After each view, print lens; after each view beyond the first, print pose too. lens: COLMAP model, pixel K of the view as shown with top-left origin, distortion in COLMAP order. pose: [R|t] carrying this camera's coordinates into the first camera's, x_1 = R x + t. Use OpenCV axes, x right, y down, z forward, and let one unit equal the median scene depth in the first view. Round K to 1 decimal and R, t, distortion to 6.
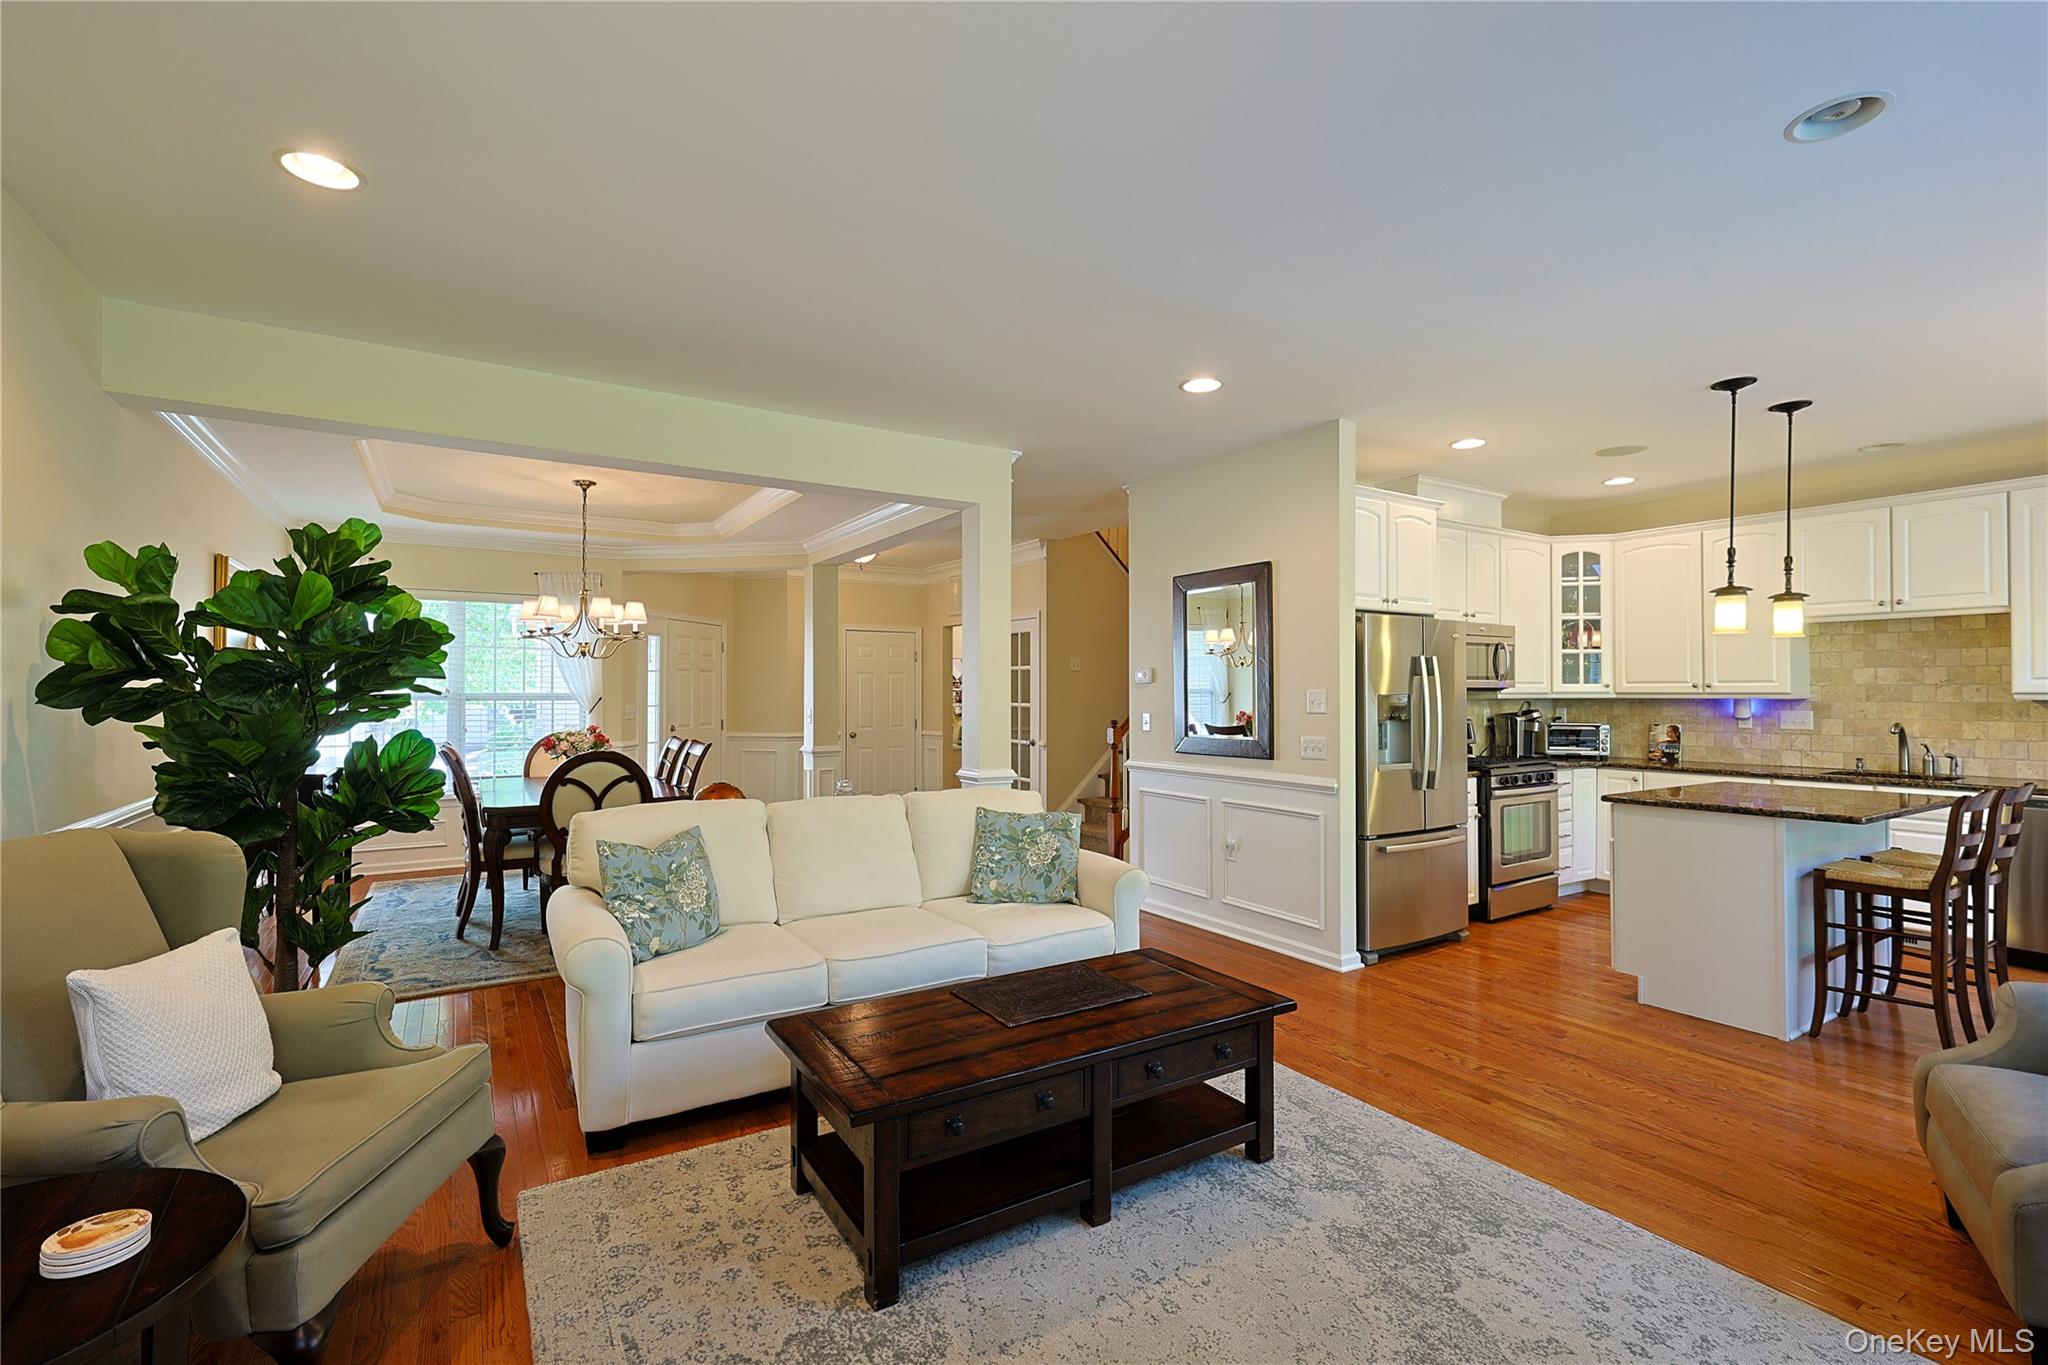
lens RADIAL K [[916.5, 0, 1024.0], [0, 916.5, 682.5], [0, 0, 1]] dist [-0.001434, -0.000256]
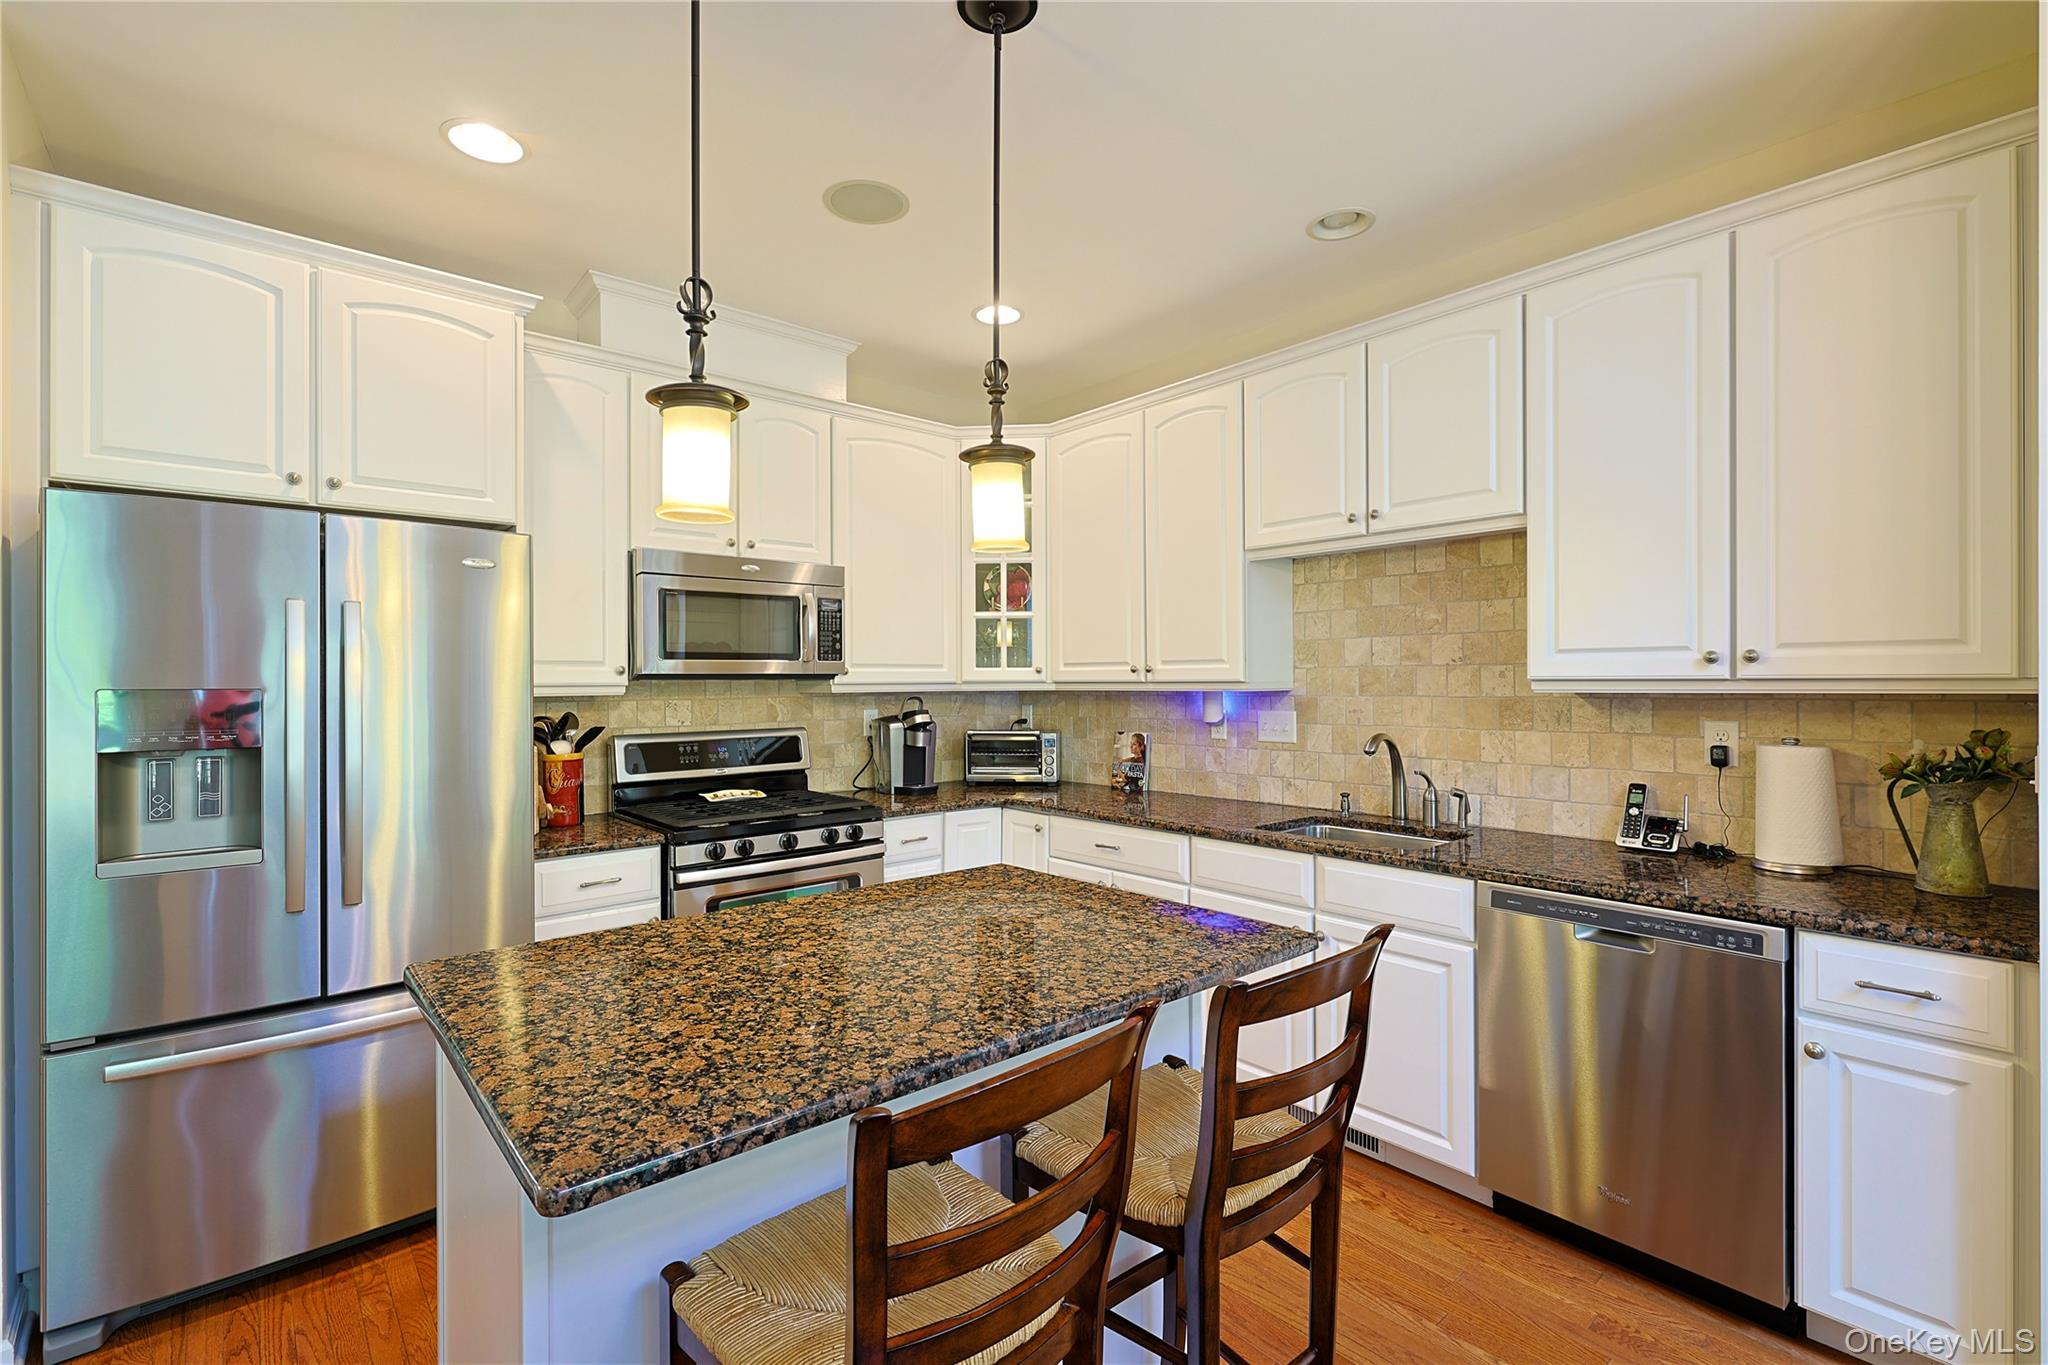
lens RADIAL K [[916.5, 0, 1024.0], [0, 916.5, 682.5], [0, 0, 1]] dist [-0.001434, -0.000256]
pose [[0.987633, -0.004169, 0.156725, 0.598186], [0.002589, 0.999944, 0.010285, 0.005840], [-0.156759, -0.009752, 0.987589, 0.441677]]
